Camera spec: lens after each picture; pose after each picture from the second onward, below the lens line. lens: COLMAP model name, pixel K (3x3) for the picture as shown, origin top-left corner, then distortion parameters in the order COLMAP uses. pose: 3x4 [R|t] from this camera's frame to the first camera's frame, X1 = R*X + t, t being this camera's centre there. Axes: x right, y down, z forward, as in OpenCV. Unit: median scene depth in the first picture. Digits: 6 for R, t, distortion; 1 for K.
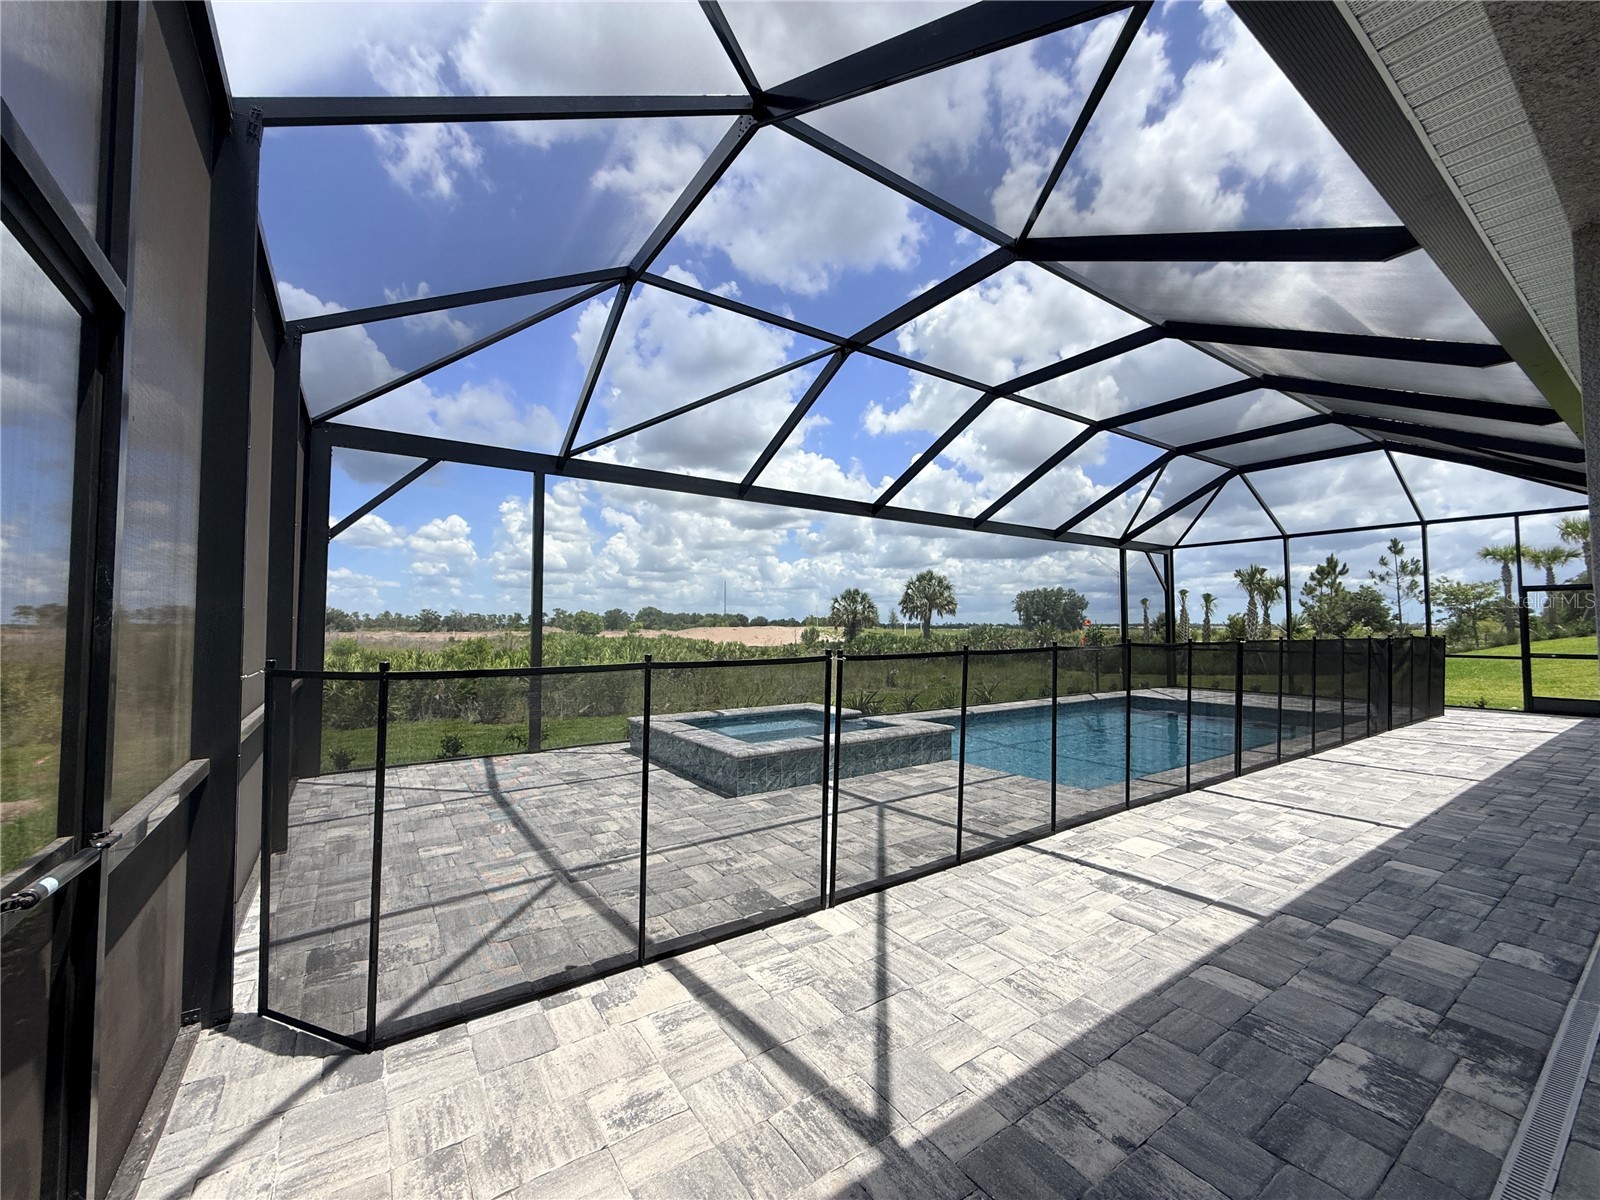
lens RADIAL K [[640.7, 0, 802.9], [0, 640.7, 610.1], [0, 0, 1]] dist [0.001218, -0.000323]
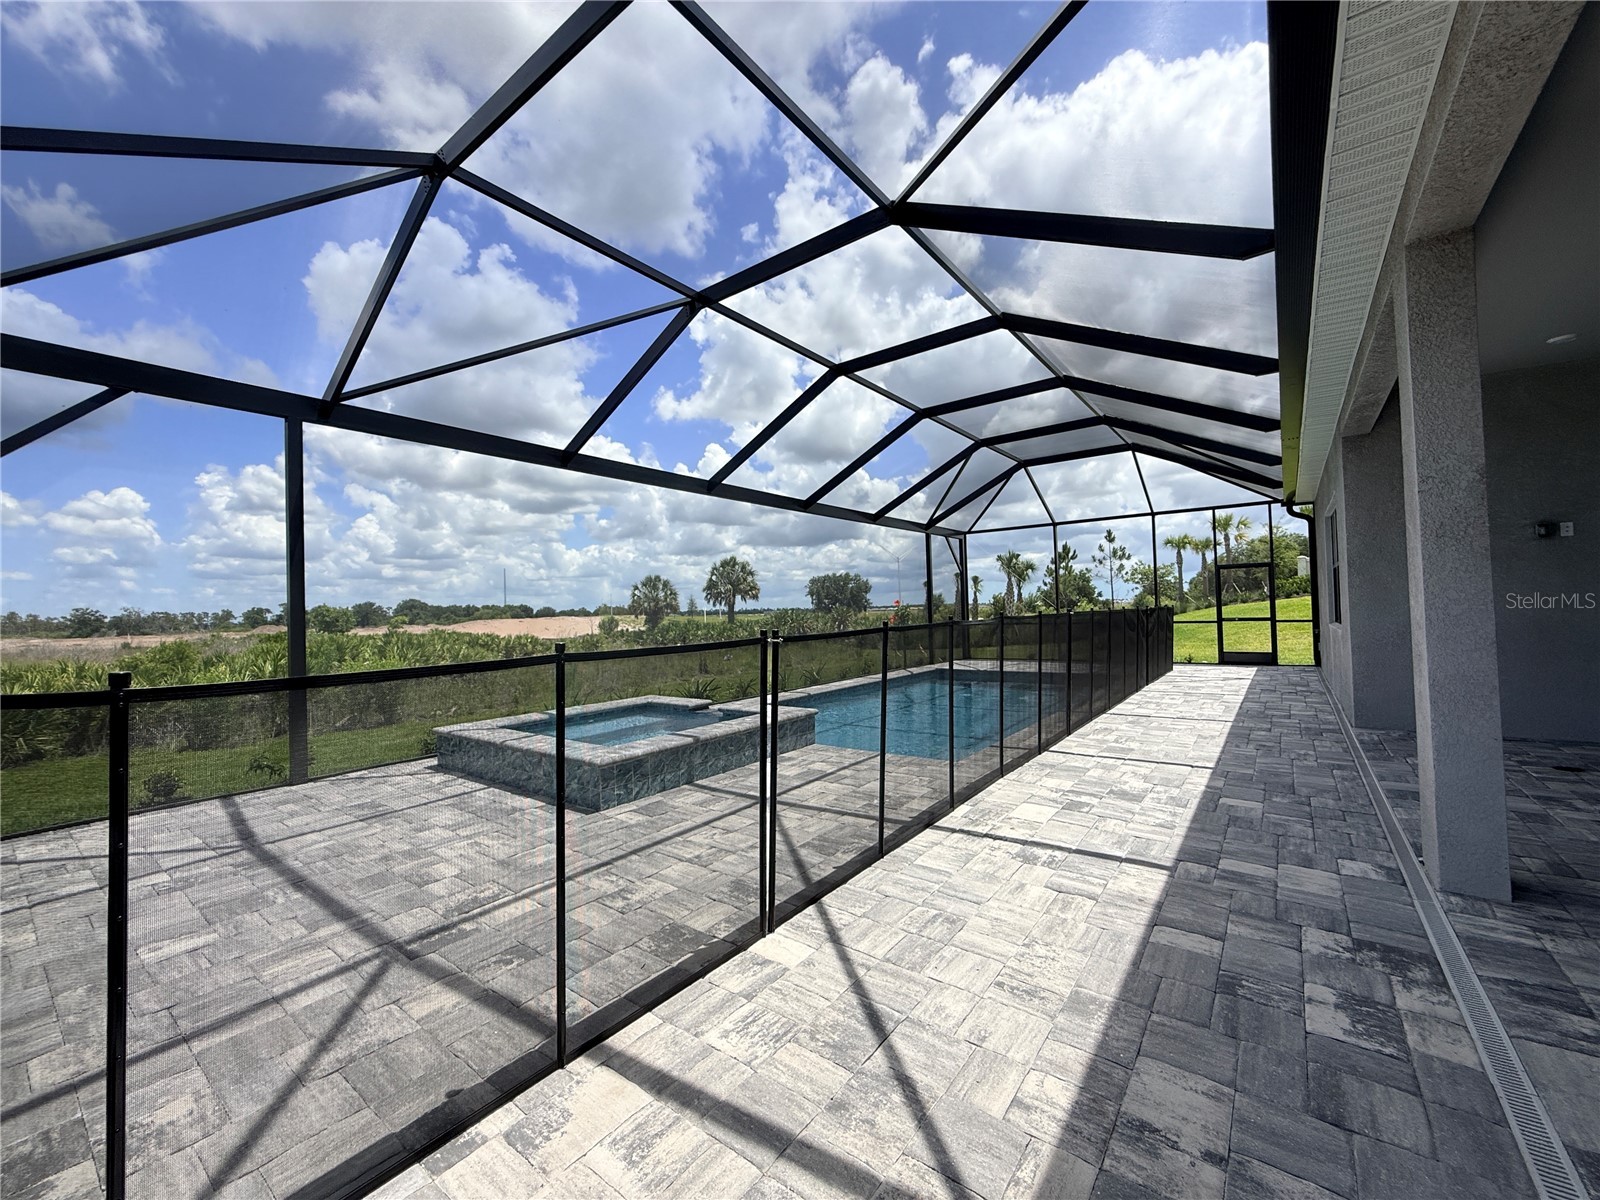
lens RADIAL K [[640.7, 0, 800.0], [0, 640.7, 594.9], [0, 0, 1]] dist [0.001218, -0.000323]
pose [[0.951371, -0.019305, 0.307441, -0.100672], [0.020414, 0.999792, -0.000393, 0.011414], [-0.307369, 0.006650, 0.951567, 0.105023]]
